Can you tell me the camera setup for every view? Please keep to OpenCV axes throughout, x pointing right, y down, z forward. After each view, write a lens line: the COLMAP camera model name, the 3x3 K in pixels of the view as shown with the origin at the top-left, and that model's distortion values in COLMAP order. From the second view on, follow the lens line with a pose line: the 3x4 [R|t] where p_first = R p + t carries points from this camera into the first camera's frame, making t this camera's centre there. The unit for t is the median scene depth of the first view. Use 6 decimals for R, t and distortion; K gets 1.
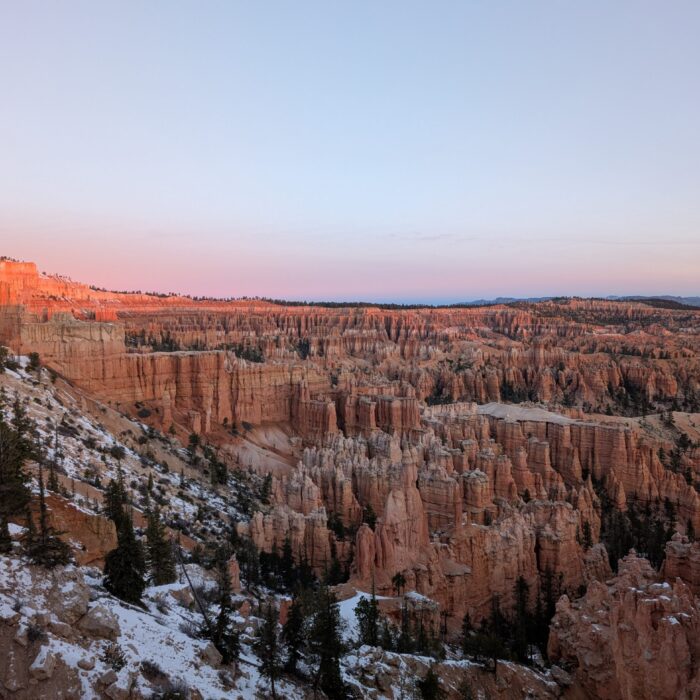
lens RADIAL K [[657.0, 0, 351.8], [0, 657.0, 349.9], [0, 0, 1]] dist [0.100210, -0.190848]
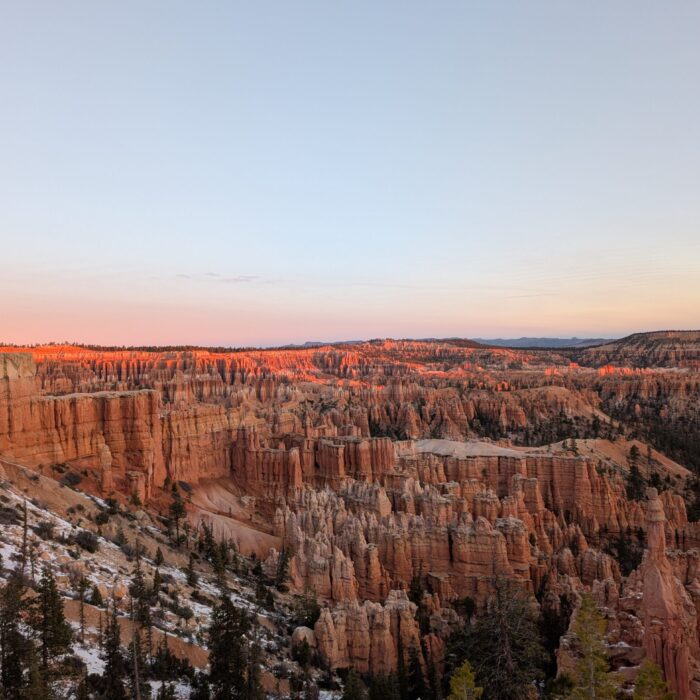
lens RADIAL K [[657.0, 0, 351.8], [0, 657.0, 349.9], [0, 0, 1]] dist [0.100210, -0.190848]
pose [[0.958728, -0.020832, 0.283562, -0.071993], [0.040121, 0.997245, -0.062387, 0.004597], [-0.281481, 0.071189, 0.956922, 0.073073]]
